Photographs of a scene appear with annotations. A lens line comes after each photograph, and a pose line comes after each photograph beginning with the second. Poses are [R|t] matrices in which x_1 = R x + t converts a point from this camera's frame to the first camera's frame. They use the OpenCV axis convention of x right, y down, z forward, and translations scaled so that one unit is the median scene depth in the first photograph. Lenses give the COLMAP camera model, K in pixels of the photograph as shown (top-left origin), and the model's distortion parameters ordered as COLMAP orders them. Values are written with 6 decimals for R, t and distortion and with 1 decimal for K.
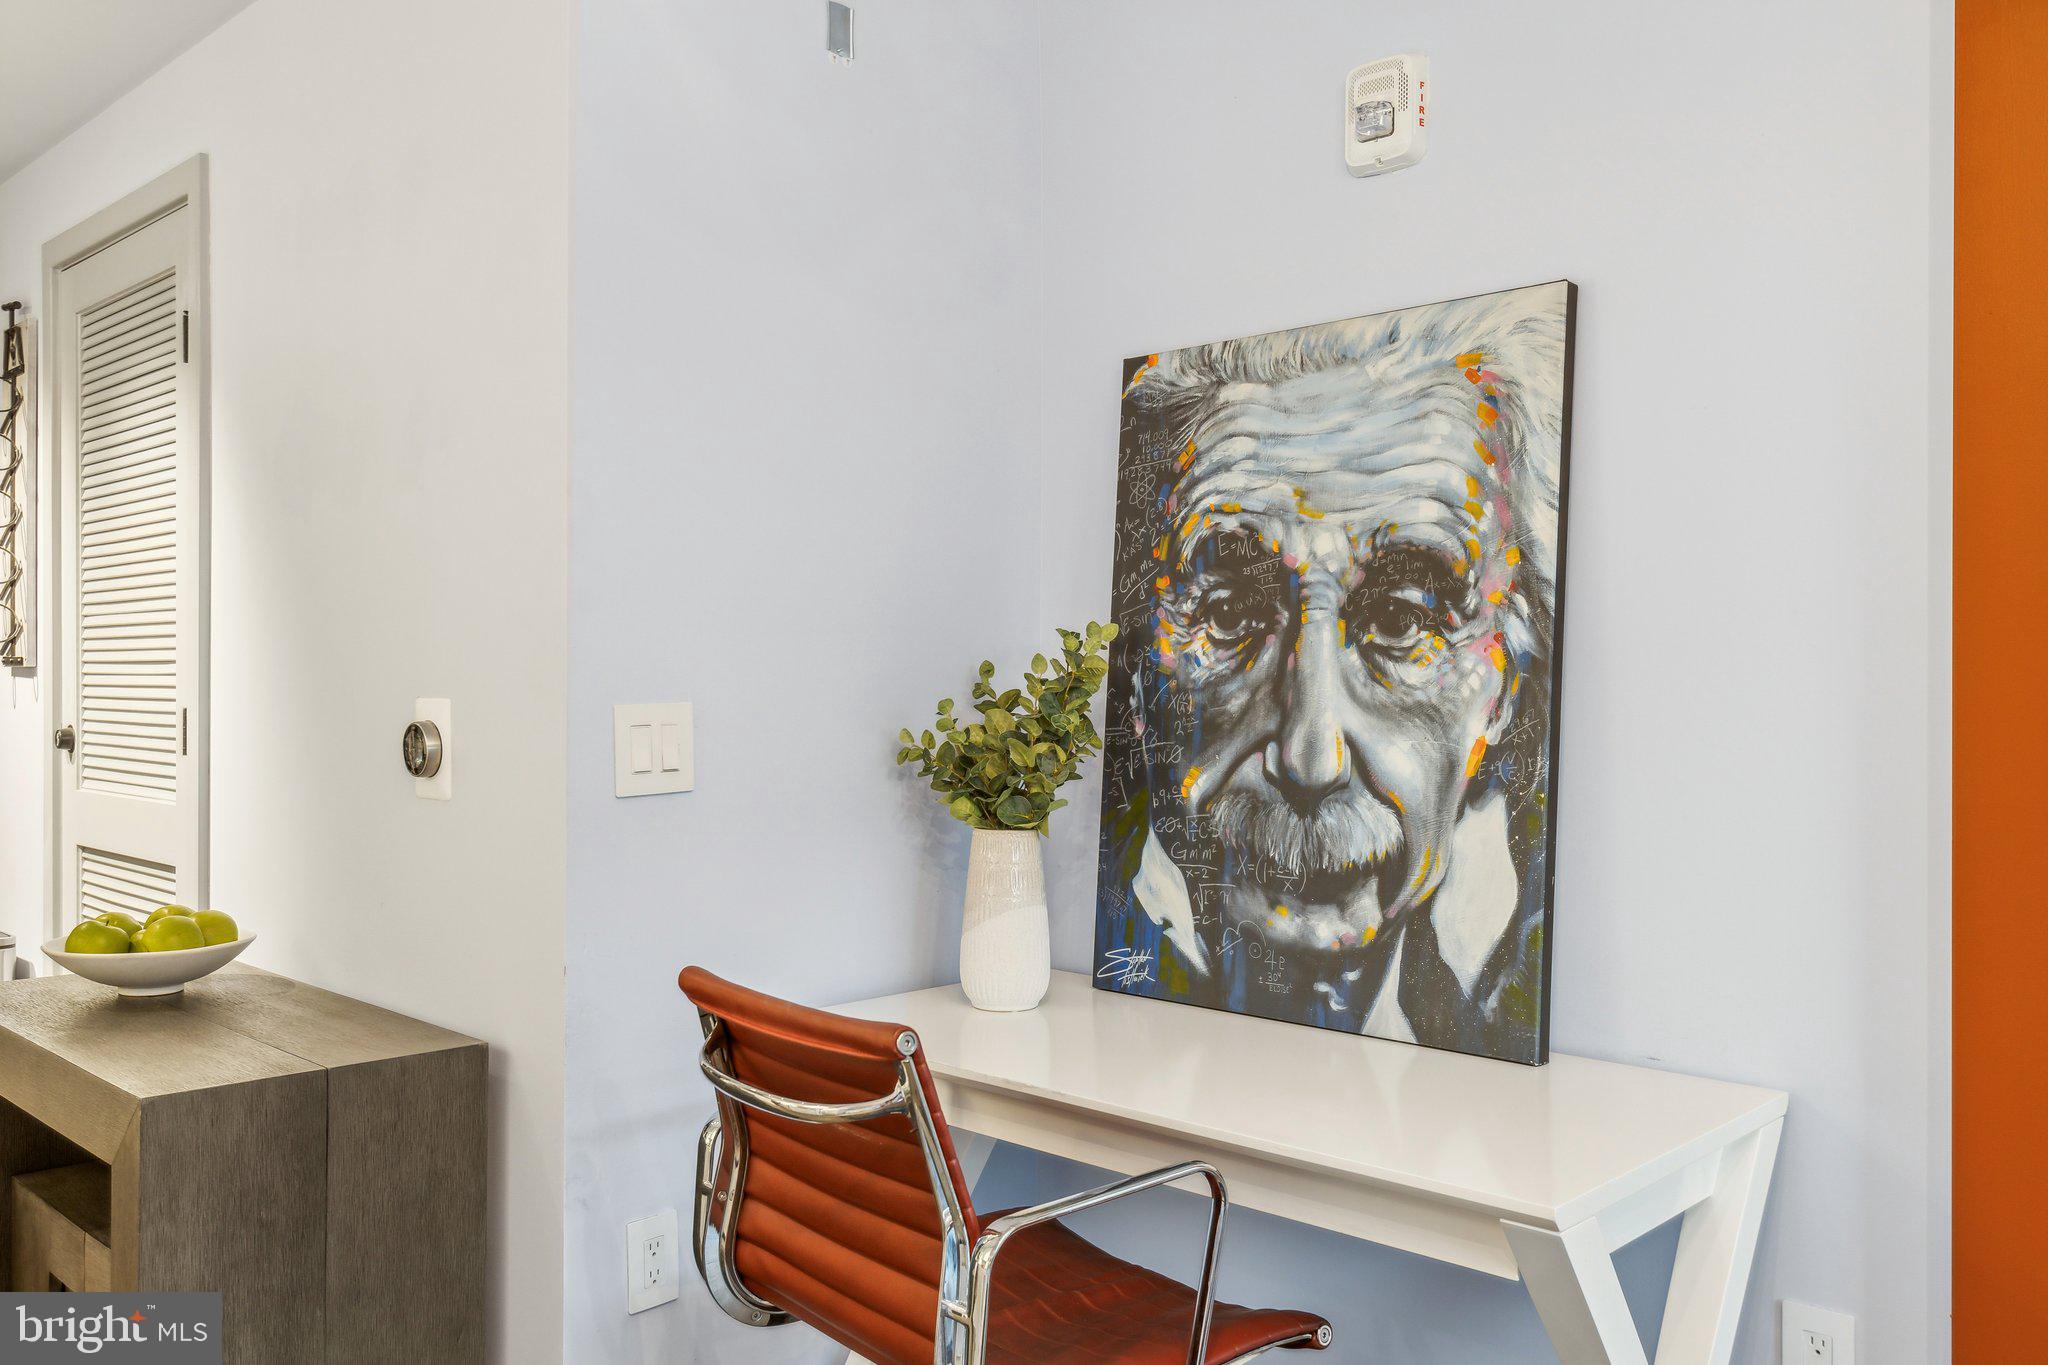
lens RADIAL K [[1659.5, 0, 1008.1], [0, 1659.5, 687.1], [0, 0, 1]] dist [-0.002021, -0.020046]
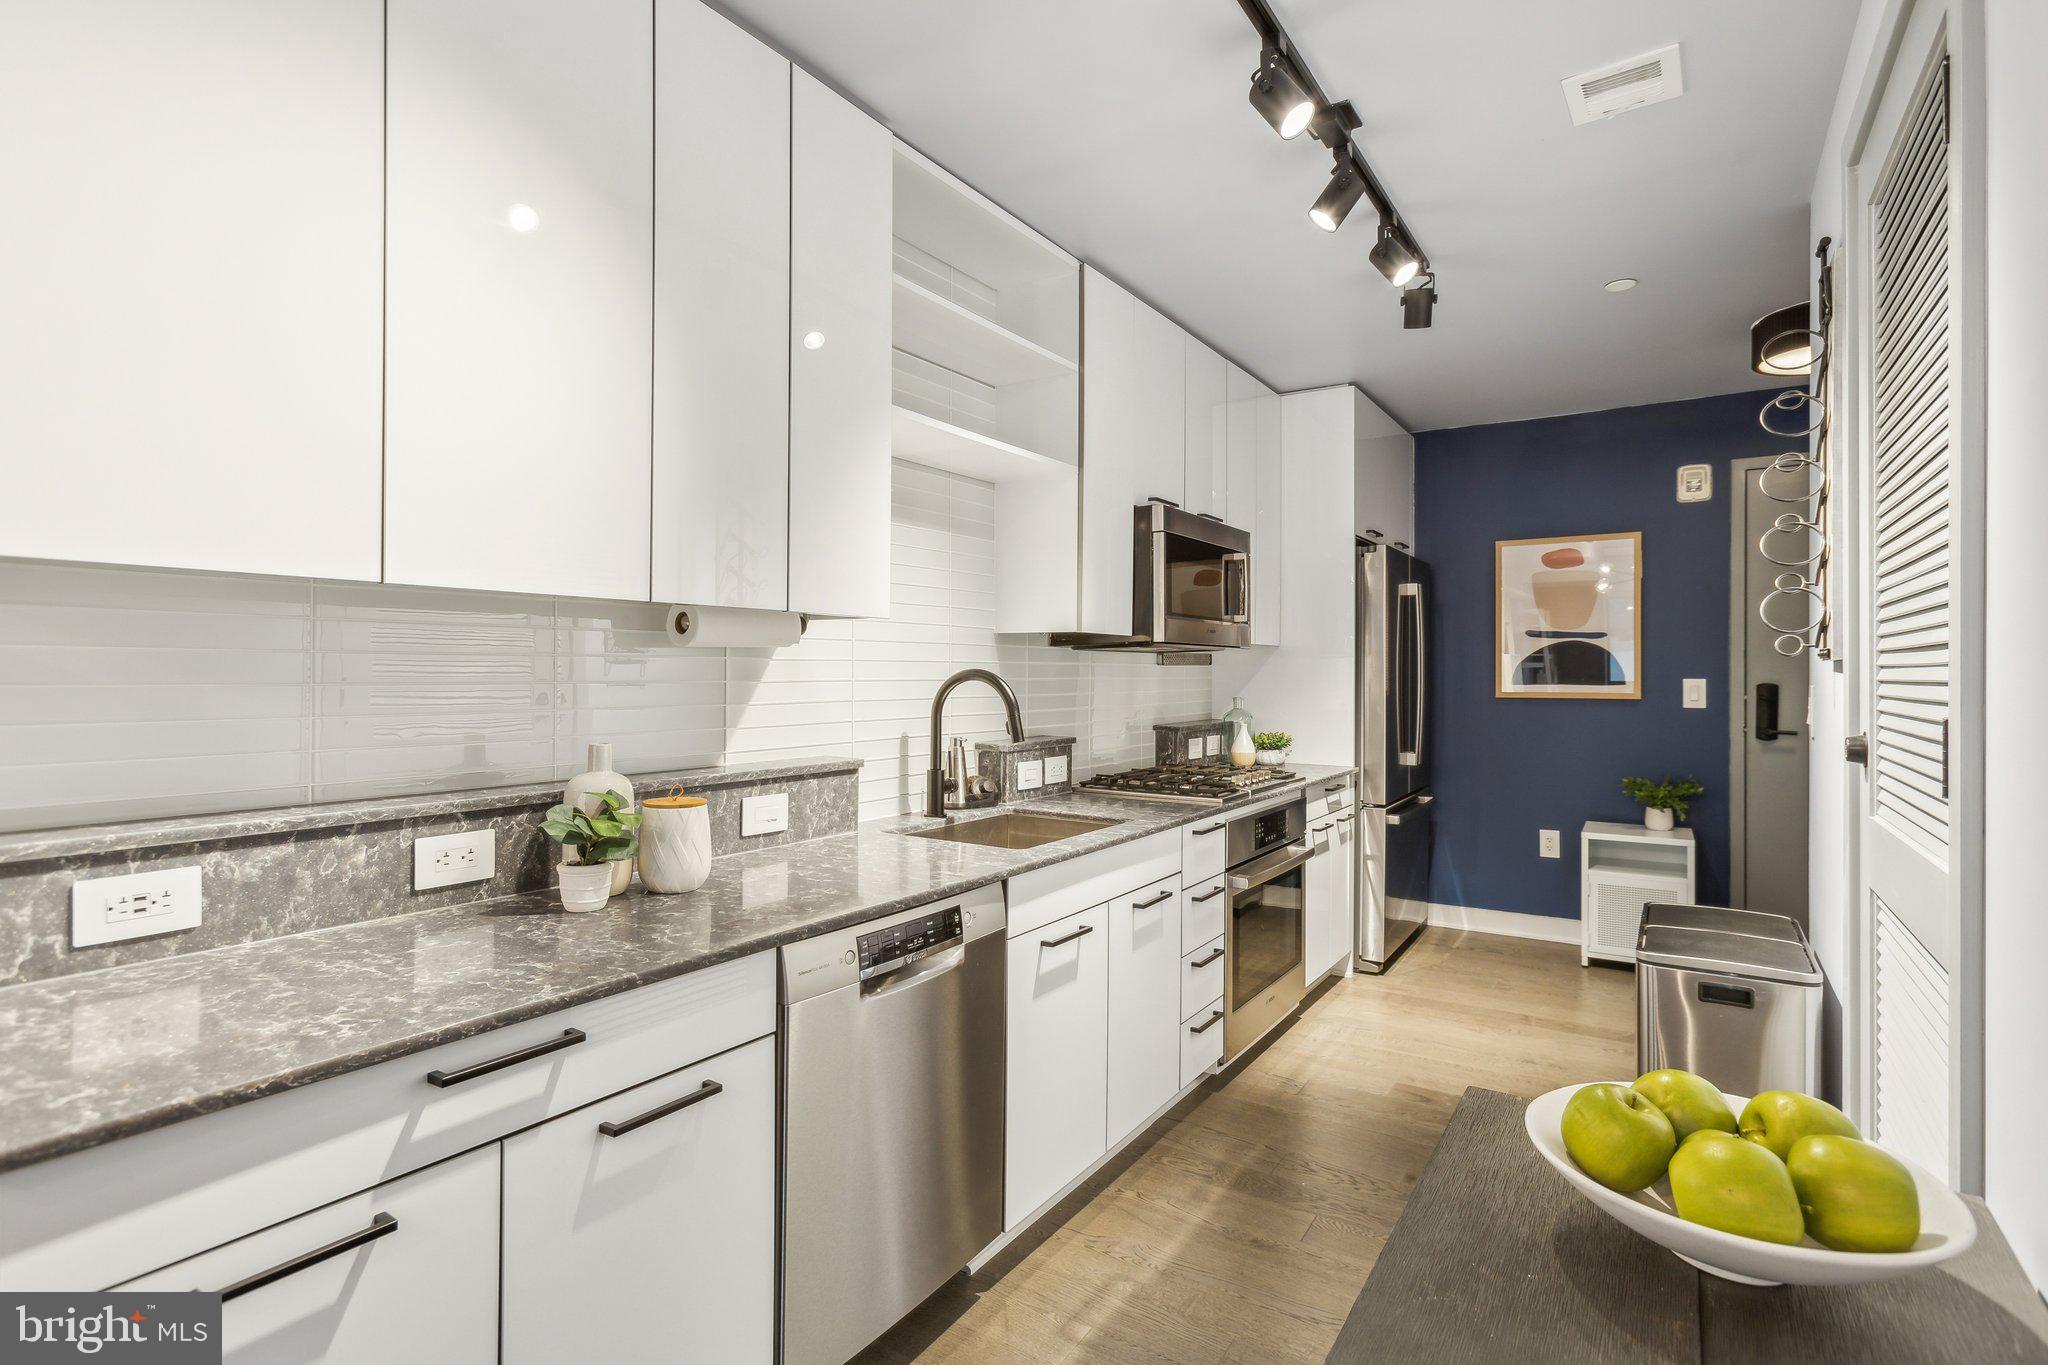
lens RADIAL K [[1012.2, 0, 1013.2], [0, 1012.2, 671.4], [0, 0, 1]] dist [-0.011047, 0.005590]
pose [[0.193049, -0.005613, -0.981173, -0.278096], [-0.007636, 0.999945, -0.007223, 0.000866], [0.981159, 0.008887, 0.192995, 0.811997]]
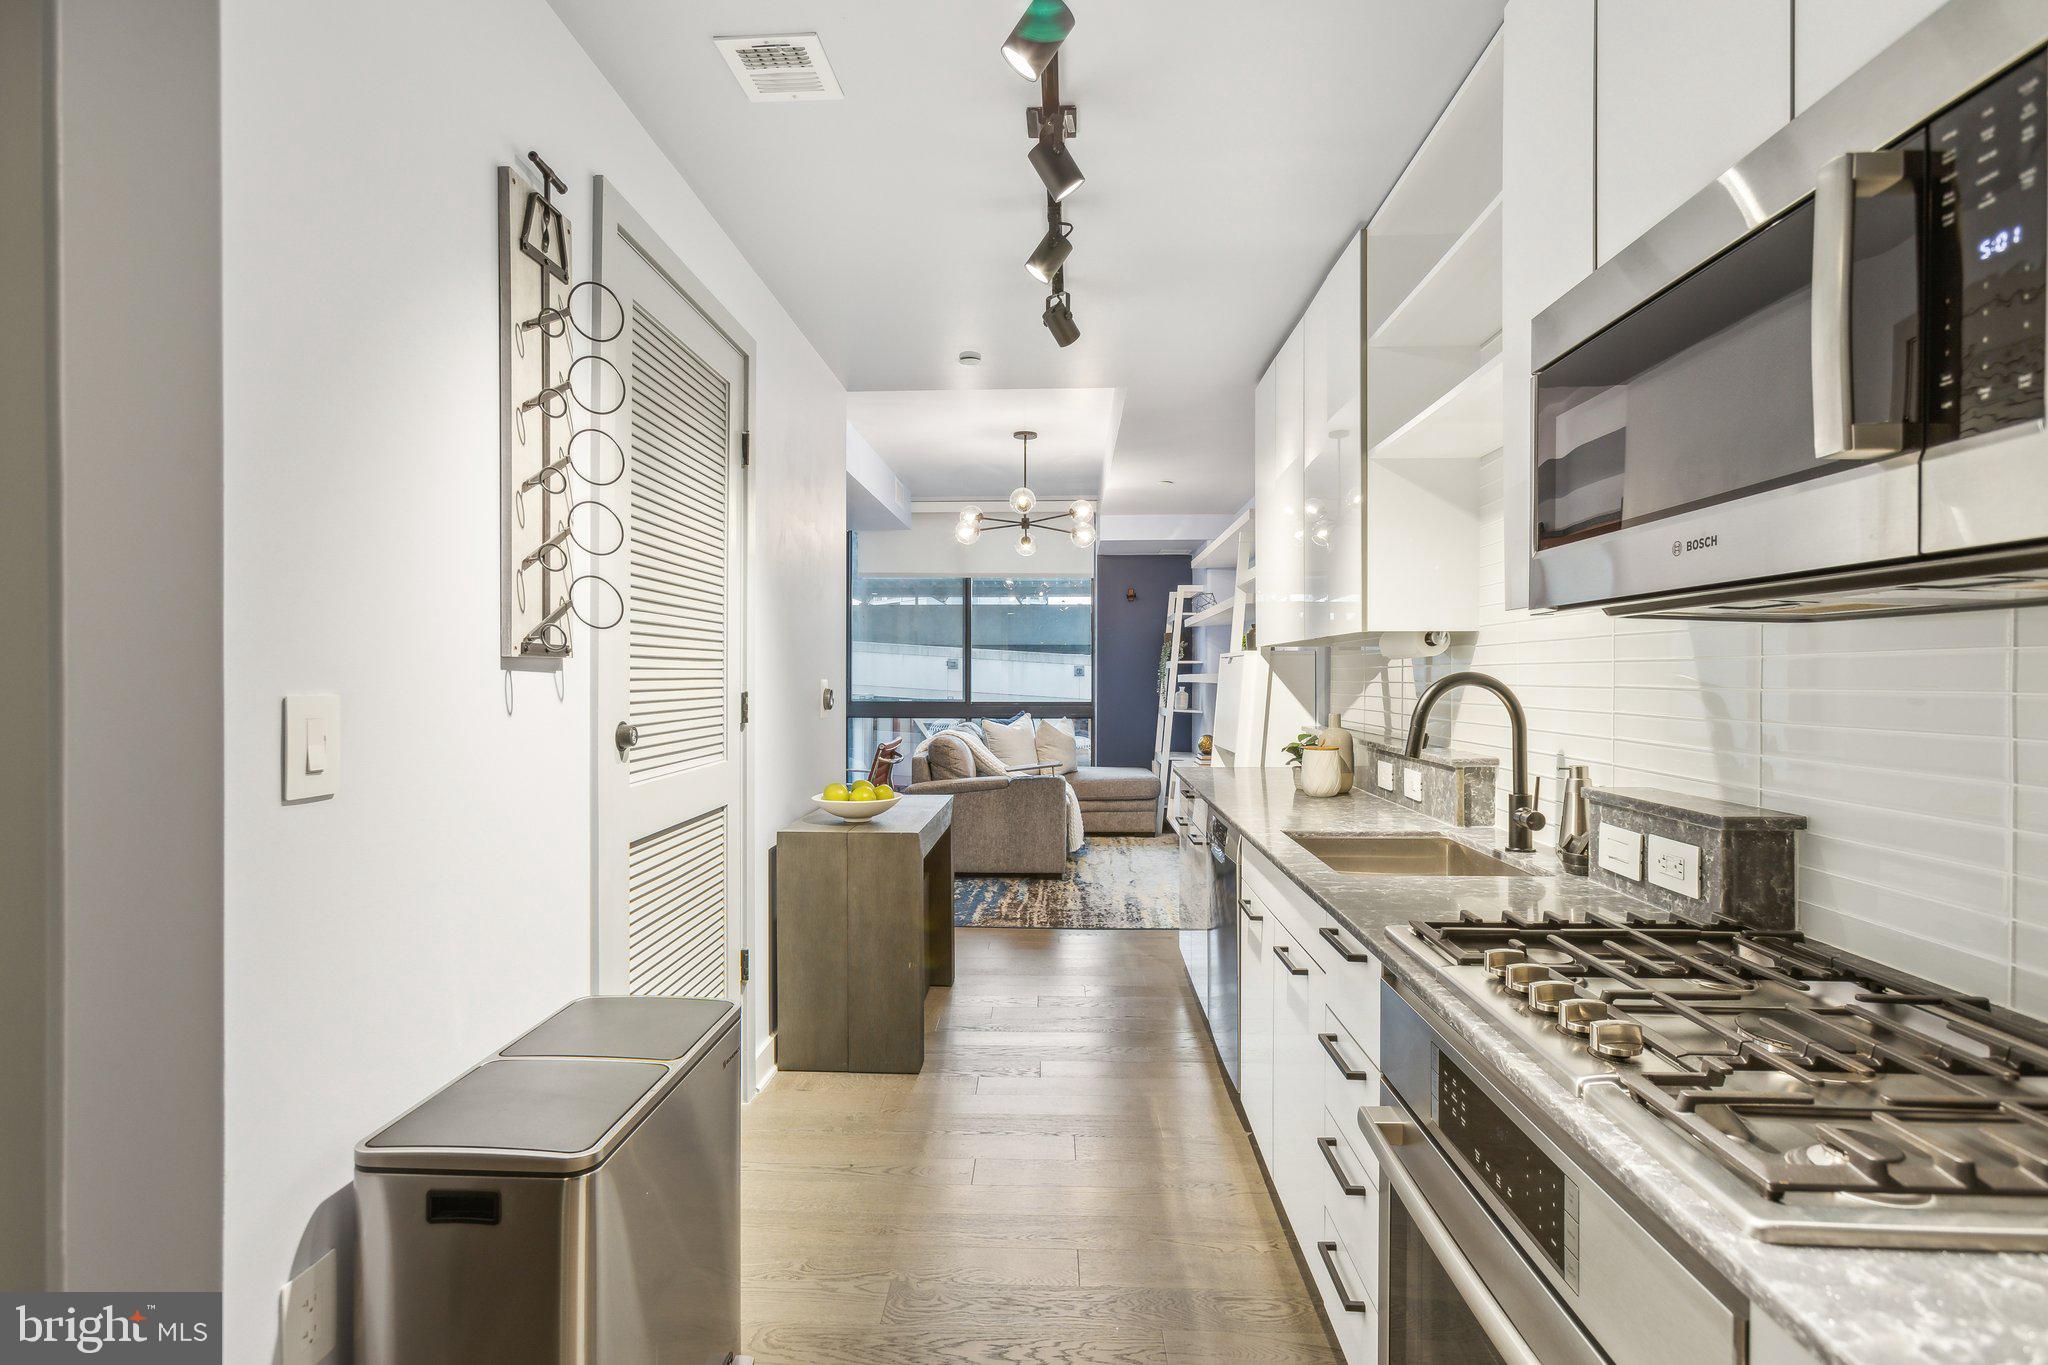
lens RADIAL K [[977.9, 0, 1015.4], [0, 977.9, 682.6], [0, 0, 1]] dist [-0.006236, 0.006739]
pose [[-0.663097, -0.011193, 0.748450, -1.818755], [-0.001834, 0.999909, 0.013329, -0.010595], [-0.748531, 0.007466, -0.663058, 1.922755]]
